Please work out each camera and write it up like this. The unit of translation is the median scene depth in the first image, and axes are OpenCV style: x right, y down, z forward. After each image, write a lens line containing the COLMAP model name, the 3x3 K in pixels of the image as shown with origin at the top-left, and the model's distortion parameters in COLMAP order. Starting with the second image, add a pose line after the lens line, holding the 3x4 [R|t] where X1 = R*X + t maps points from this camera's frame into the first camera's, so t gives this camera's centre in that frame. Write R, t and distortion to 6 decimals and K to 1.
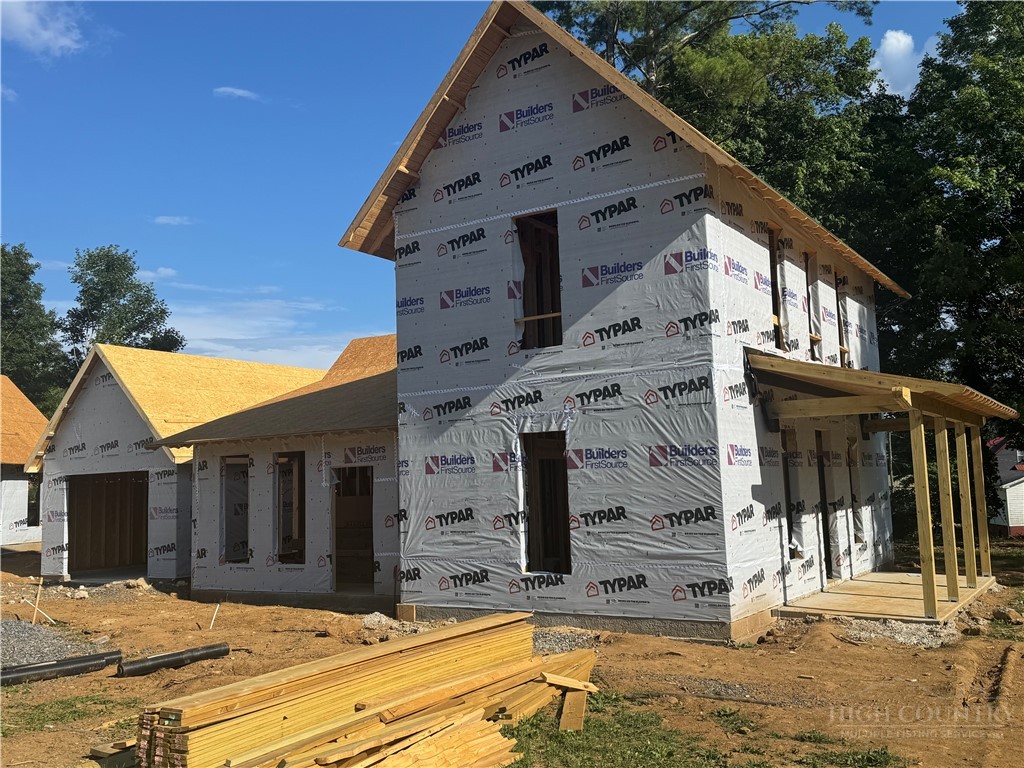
lens RADIAL K [[968.2, 0, 509.1], [0, 968.2, 379.4], [0, 0, 1]] dist [0.085241, 0.000000]
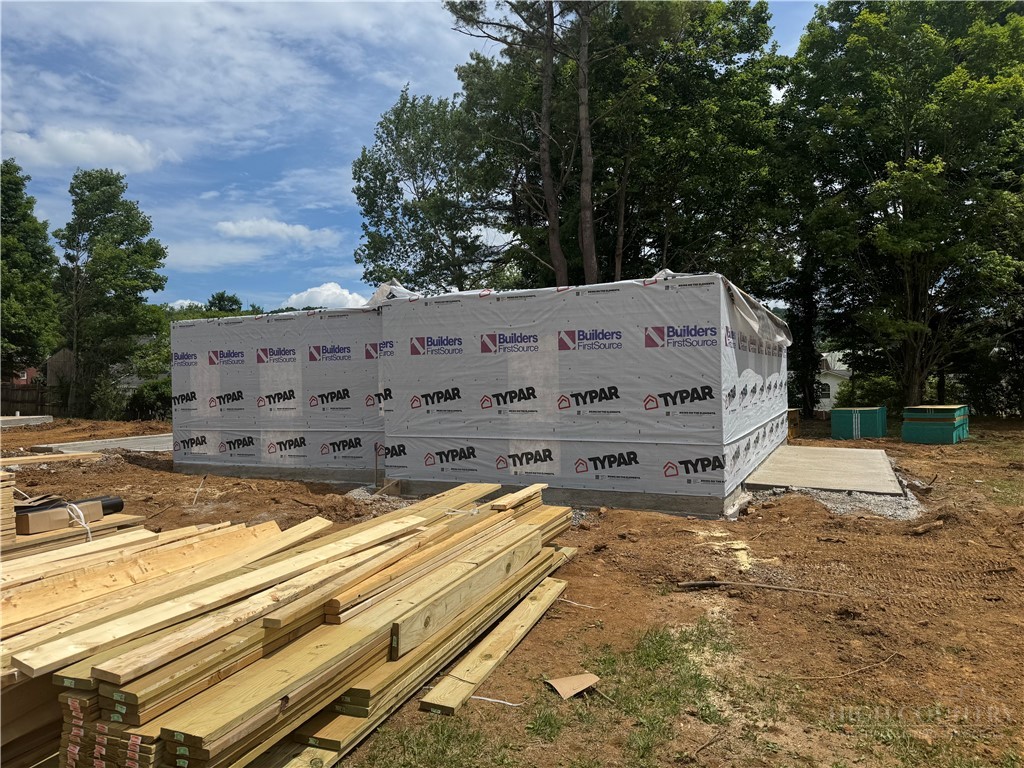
lens RADIAL K [[720.7, 0, 509.4], [0, 720.7, 387.0], [0, 0, 1]] dist [-0.007645, 0.000675]
pose [[0.991865, 0.010402, 0.126872, -0.082299], [-0.025489, 0.992701, 0.117876, 0.041231], [-0.124719, -0.120151, 0.984890, 0.246395]]
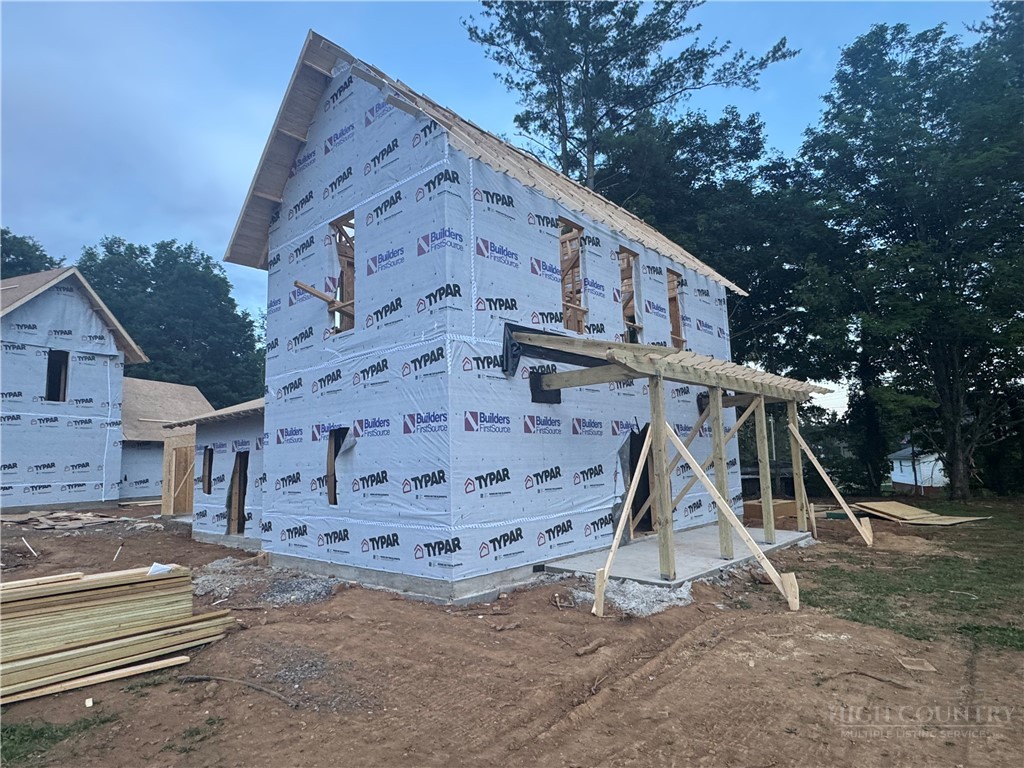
lens RADIAL K [[594.3, 0, 516.2], [0, 594.3, 387.4], [0, 0, 1]] dist [-0.007381, 0.005336]
pose [[0.987836, -0.020118, -0.154190, 0.335832], [0.018306, 0.999746, -0.013165, 0.044763], [0.154415, 0.010182, 0.987954, 0.332299]]
